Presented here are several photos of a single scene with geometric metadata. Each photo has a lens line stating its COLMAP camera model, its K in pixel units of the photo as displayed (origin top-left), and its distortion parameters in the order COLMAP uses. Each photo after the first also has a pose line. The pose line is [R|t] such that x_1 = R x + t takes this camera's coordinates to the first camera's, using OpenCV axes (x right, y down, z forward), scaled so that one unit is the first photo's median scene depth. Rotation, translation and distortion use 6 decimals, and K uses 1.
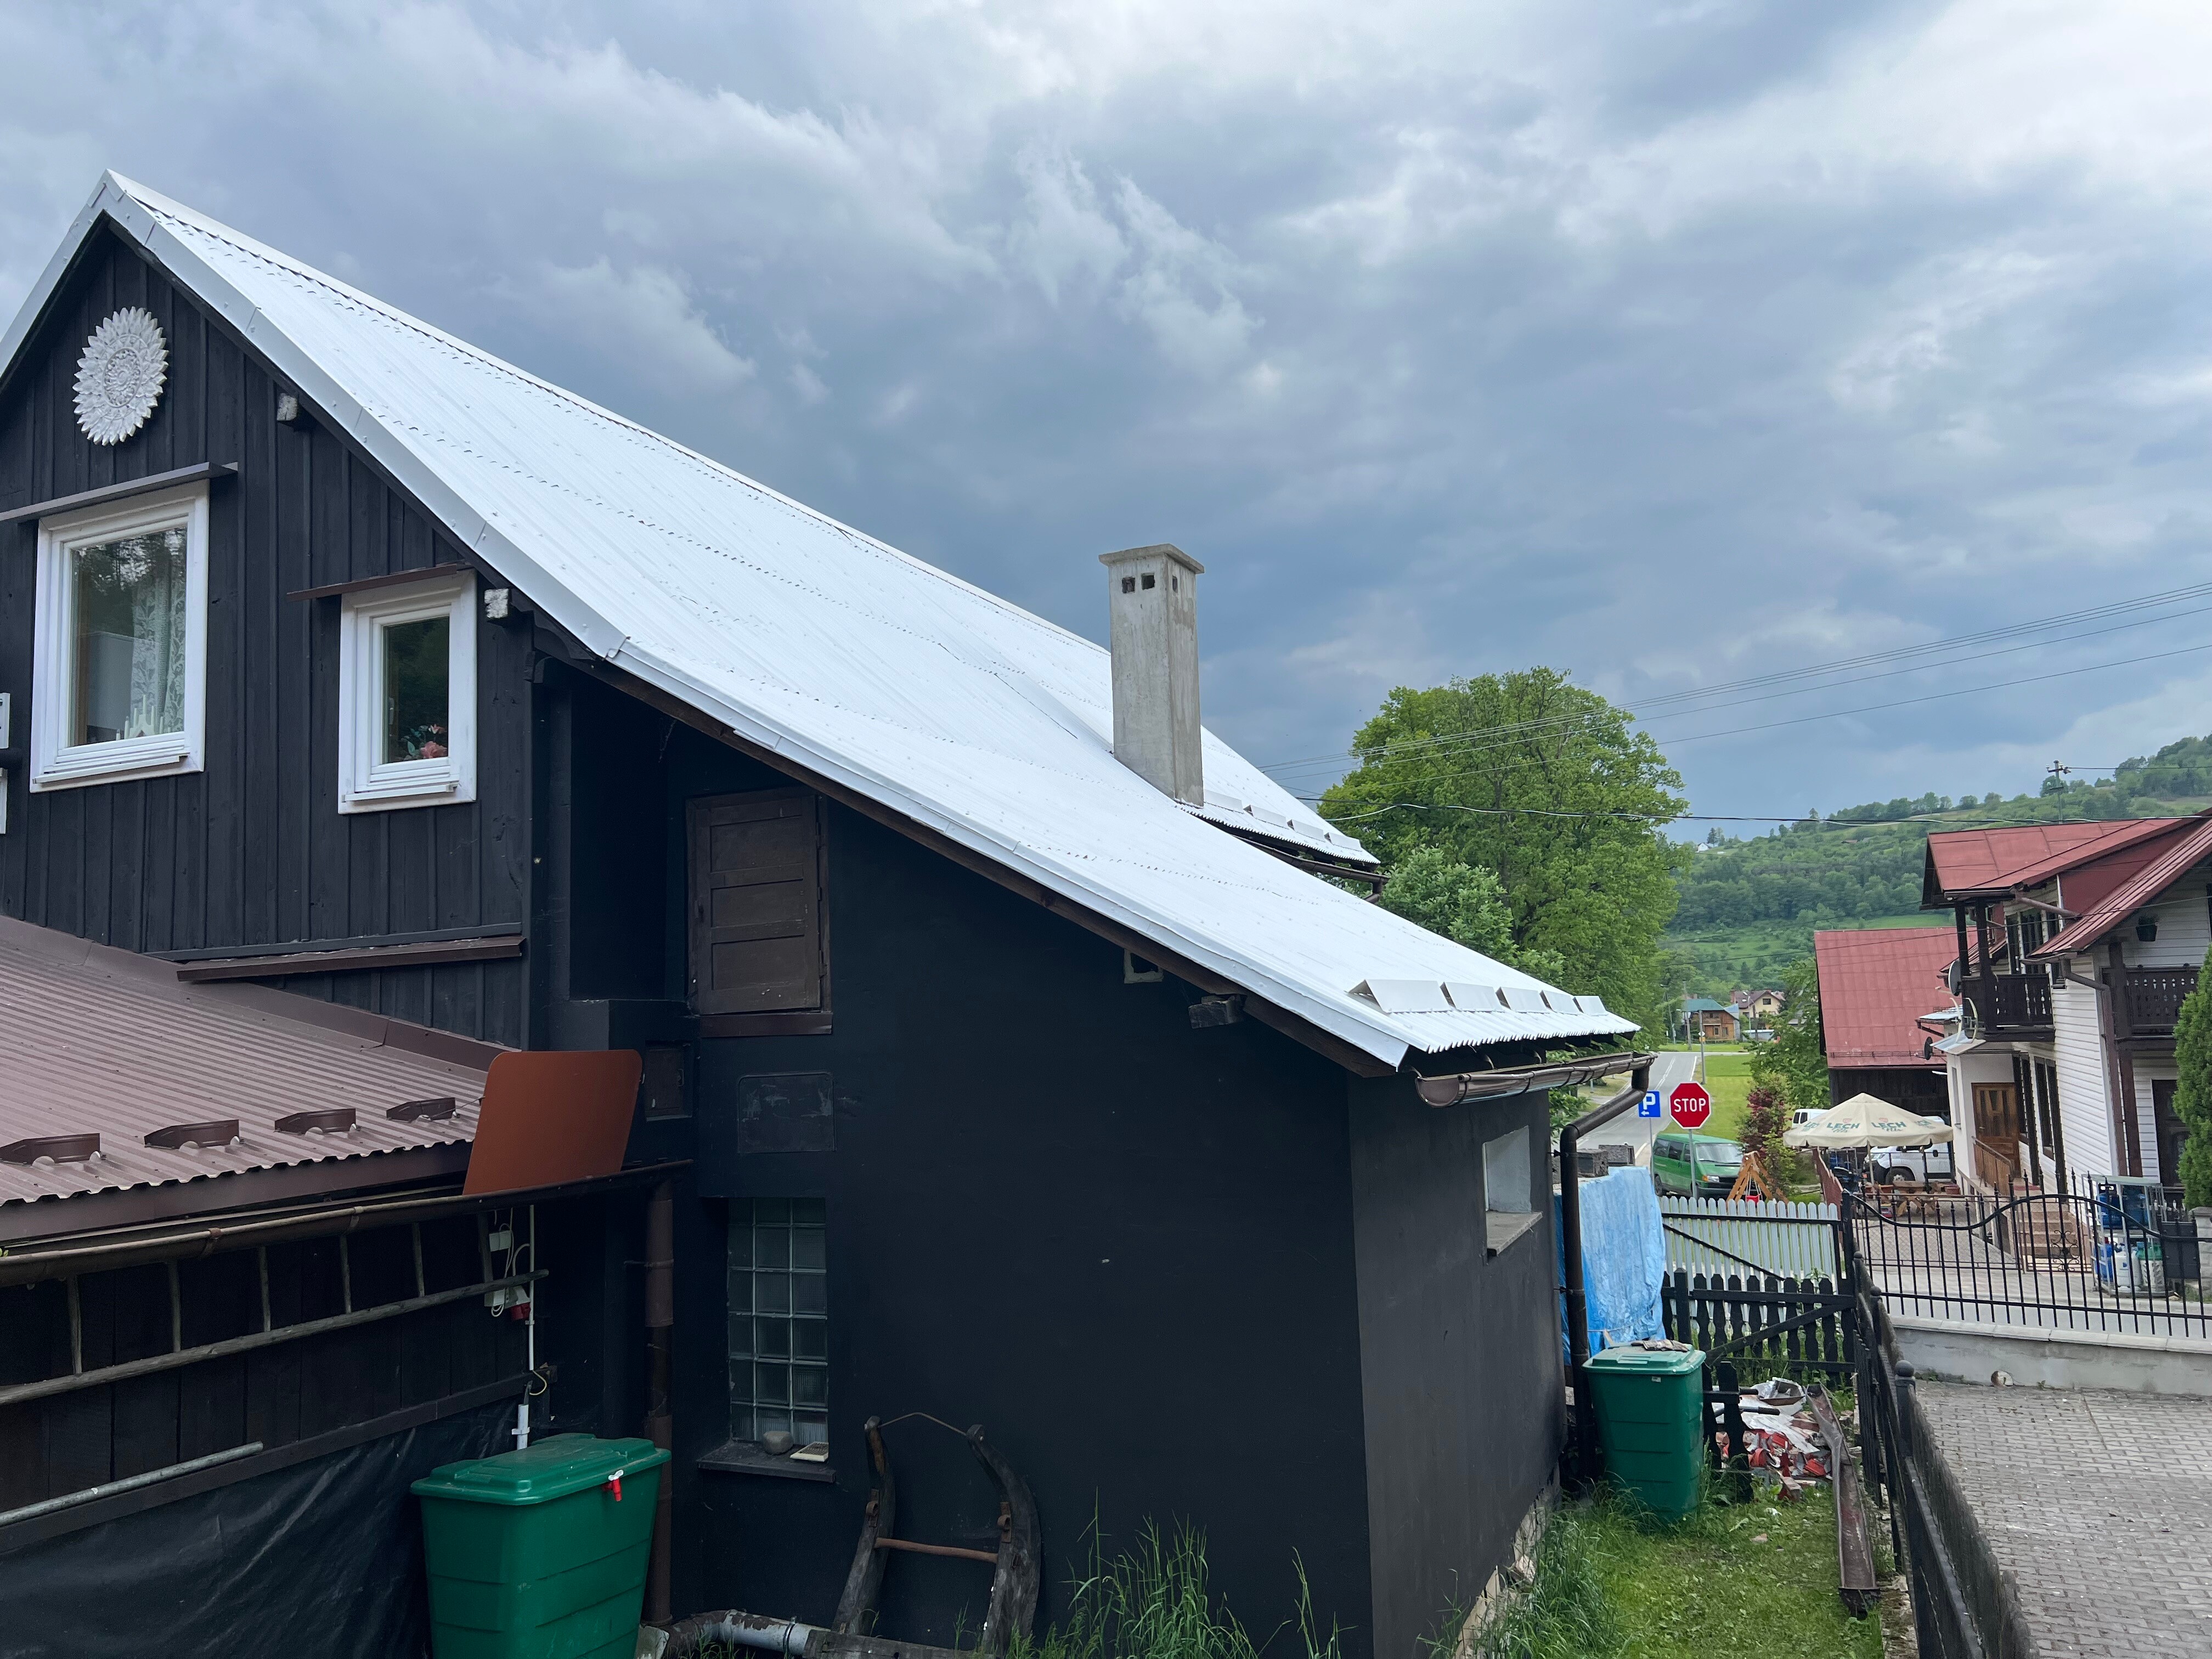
lens RADIAL K [[1661.5, 0, 1106.0], [0, 1661.5, 829.5], [0, 0, 1]] dist [0.099569, -0.075992]
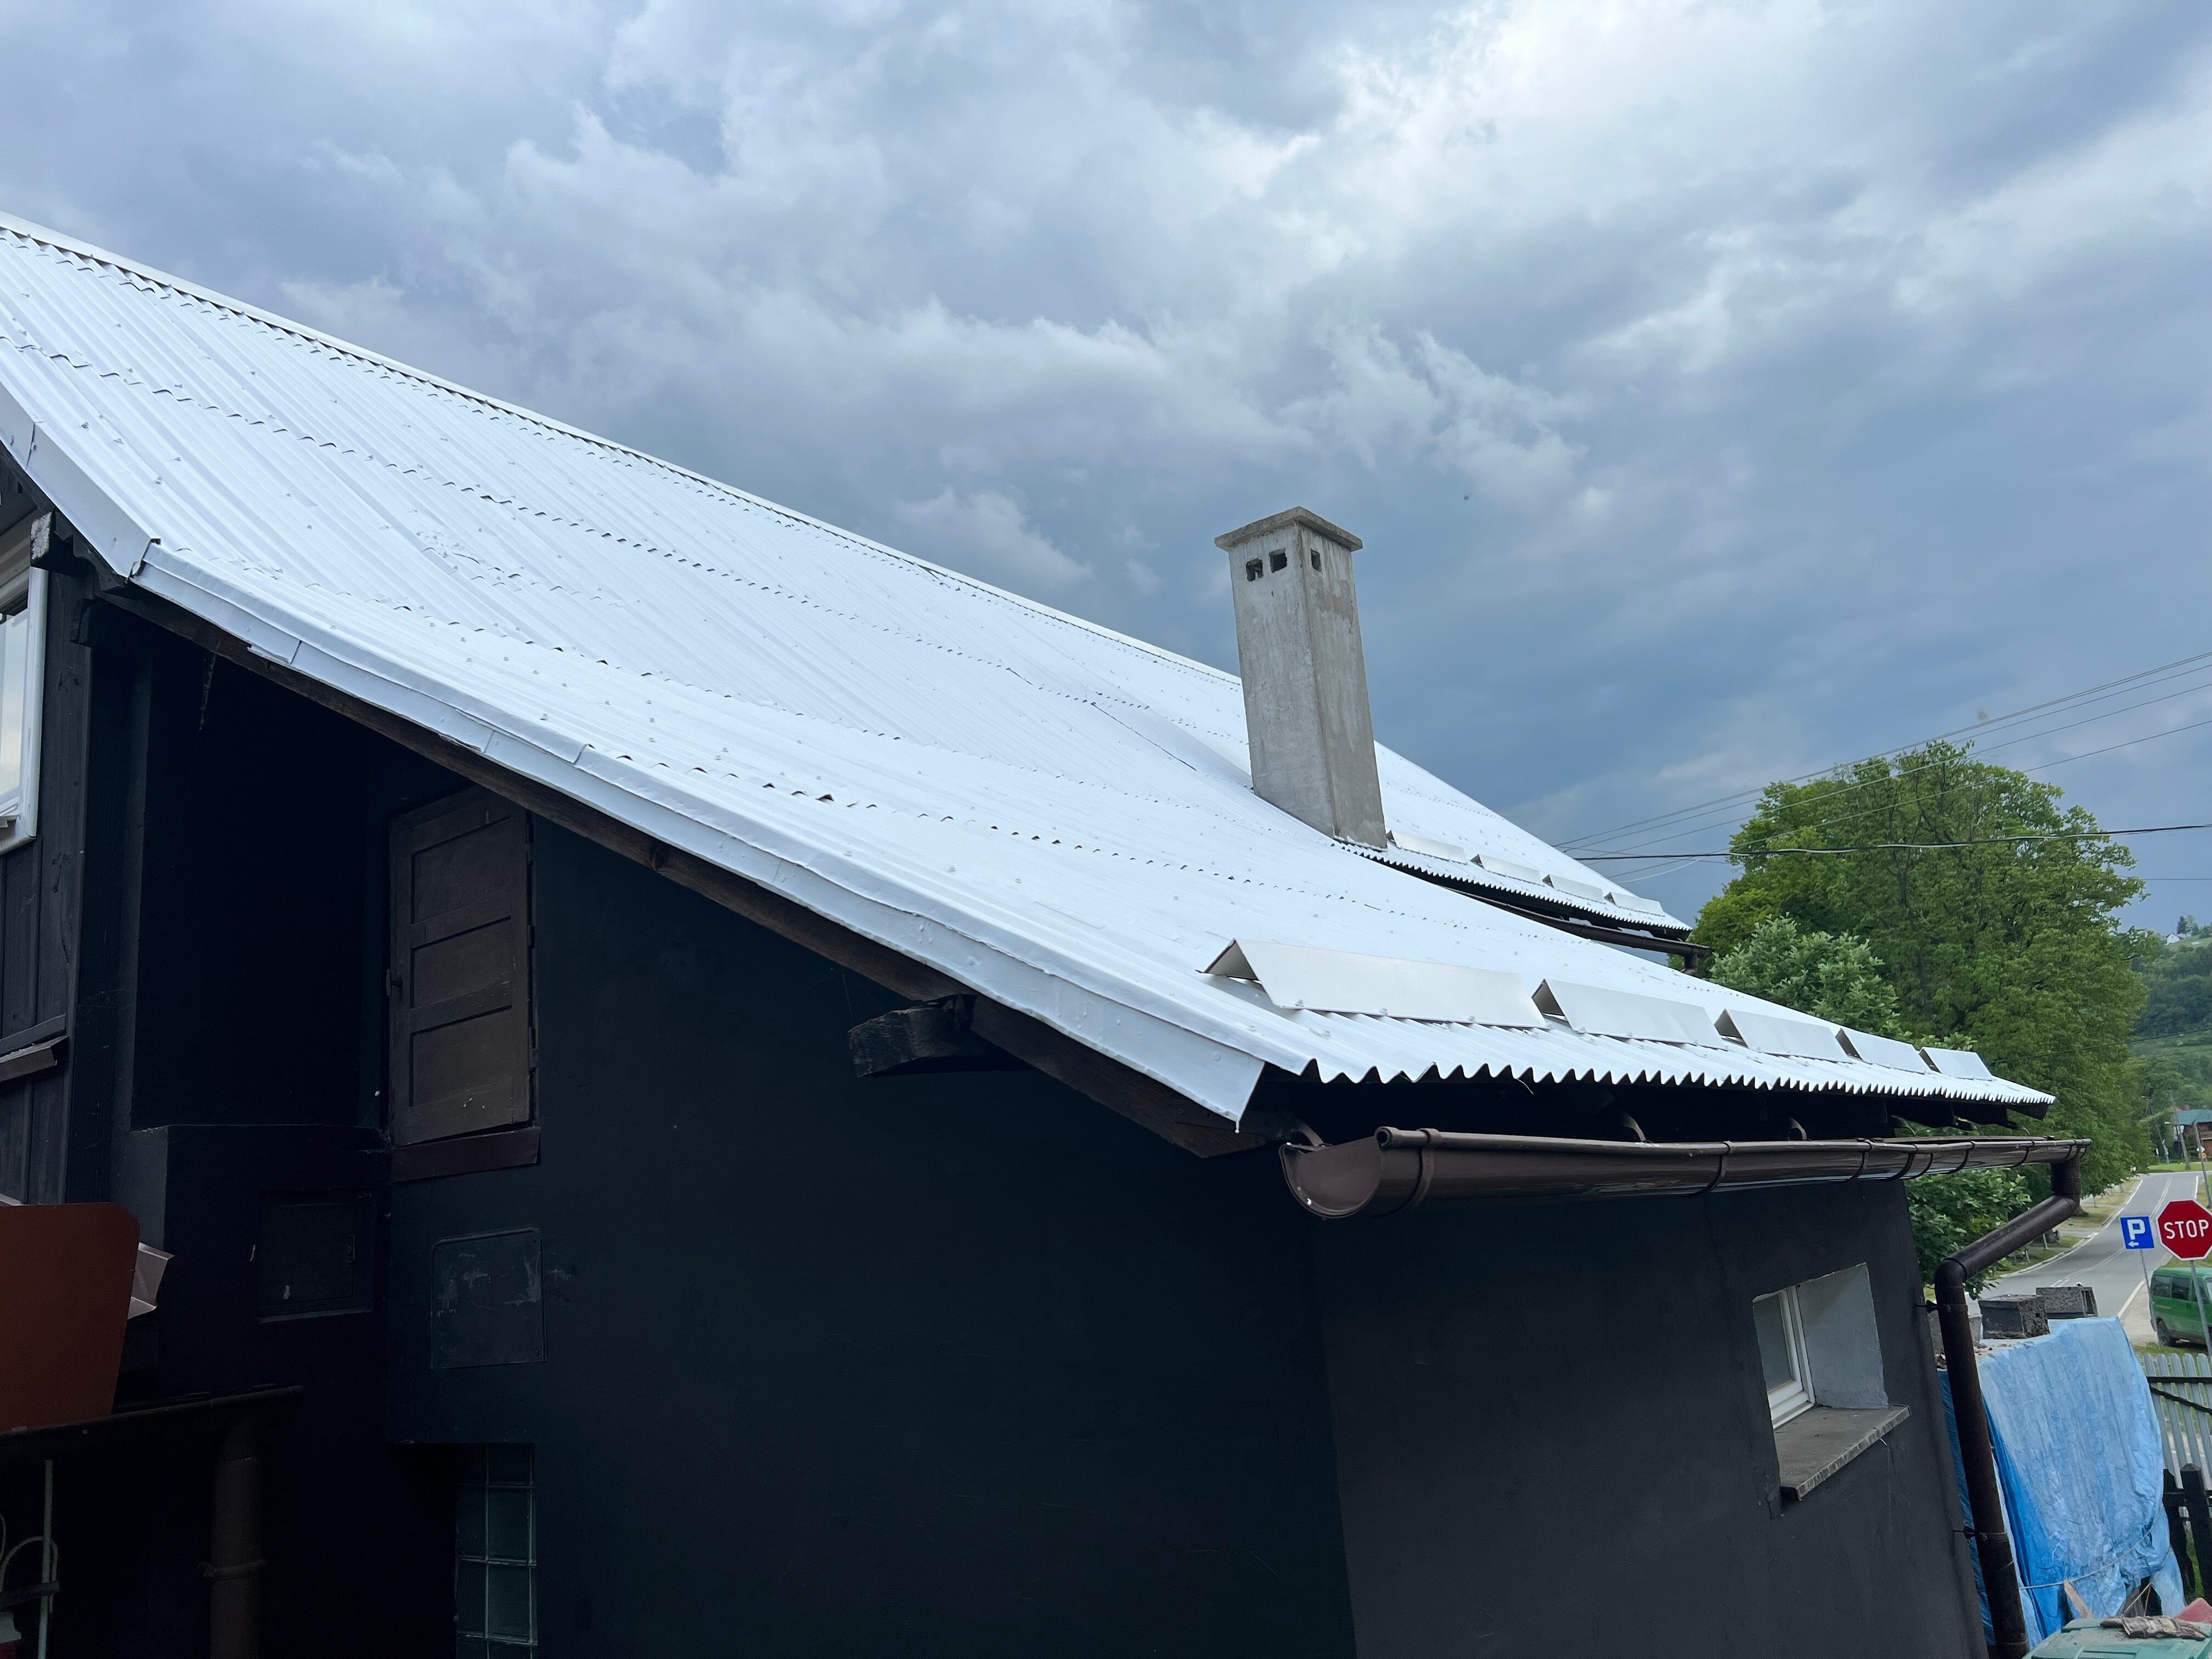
lens RADIAL K [[1618.1, 0, 1095.2], [0, 1618.1, 843.0], [0, 0, 1]] dist [0.012112, -0.000620]
pose [[0.966959, -0.105329, -0.232157, 0.153732], [0.082421, 0.990914, -0.106286, 0.075676], [0.241242, 0.083639, 0.966854, 0.413236]]
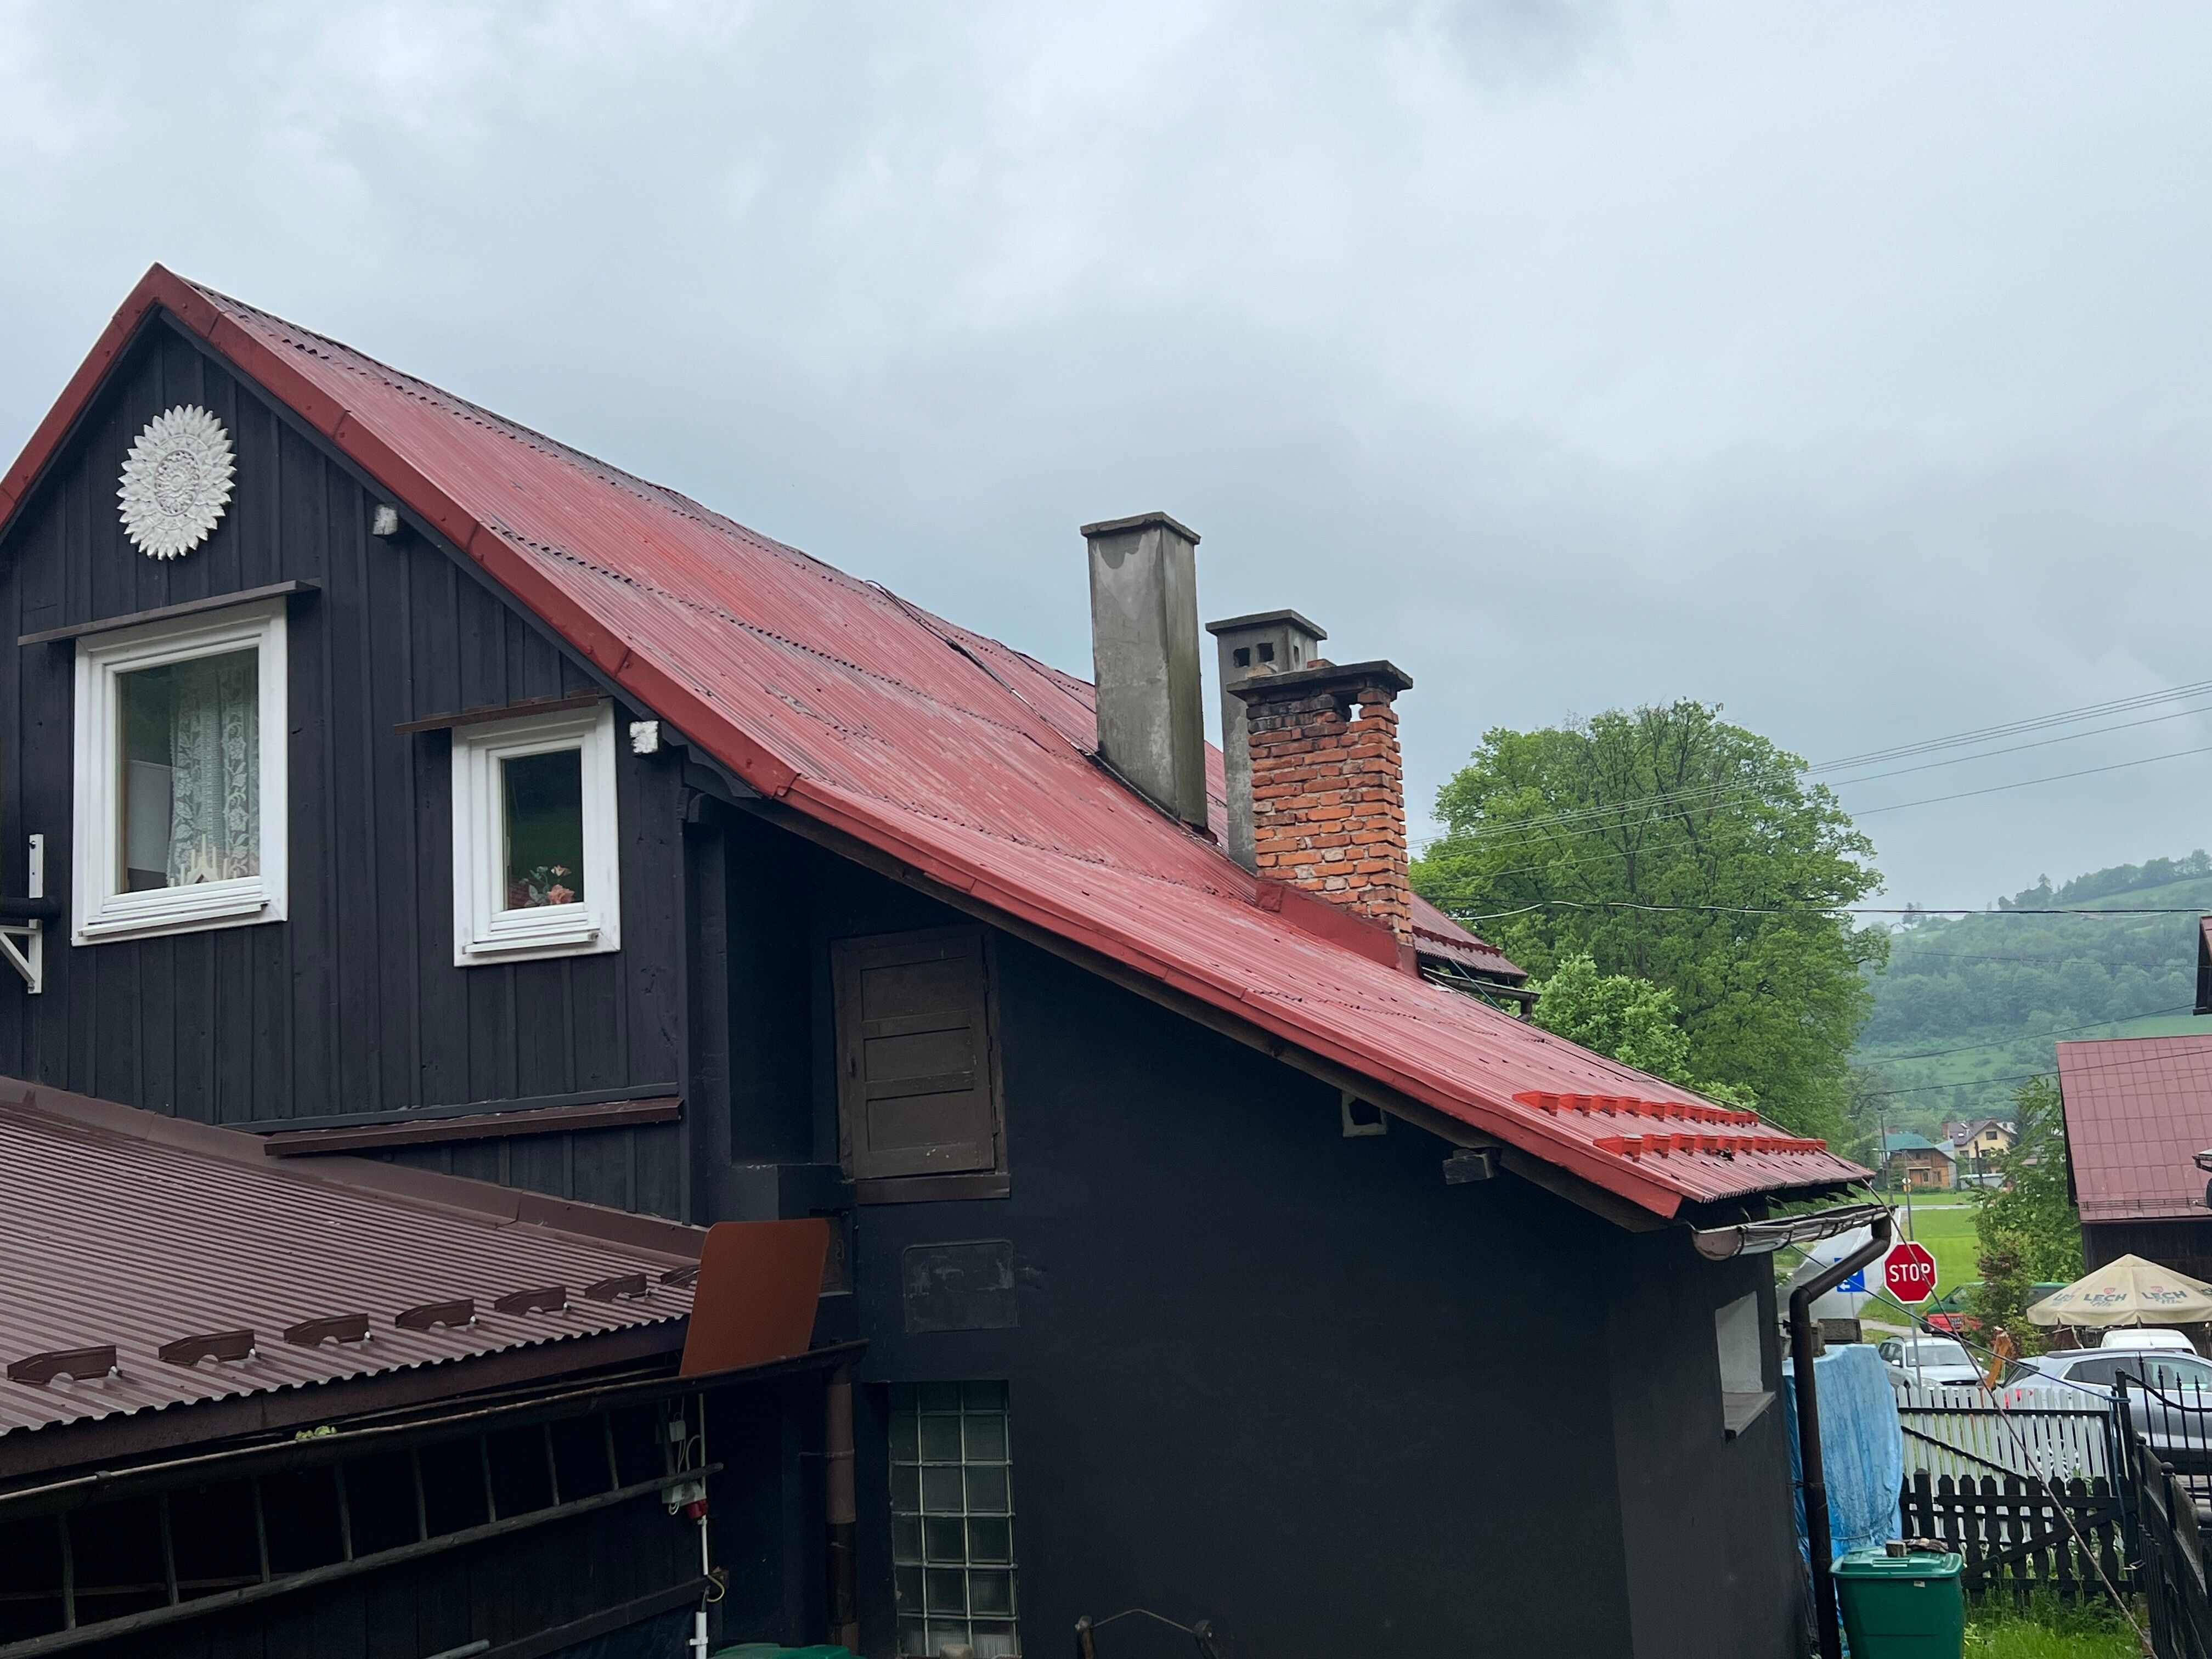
lens RADIAL K [[2284.0, 0, 1106.0], [0, 2284.0, 829.5], [0, 0, 1]] dist [0.161125, -0.262260]
pose [[0.999673, -0.020203, 0.015686, -0.110919], [0.020769, 0.999106, -0.036815, -0.027127], [-0.014928, 0.037129, 0.999199, -0.226807]]
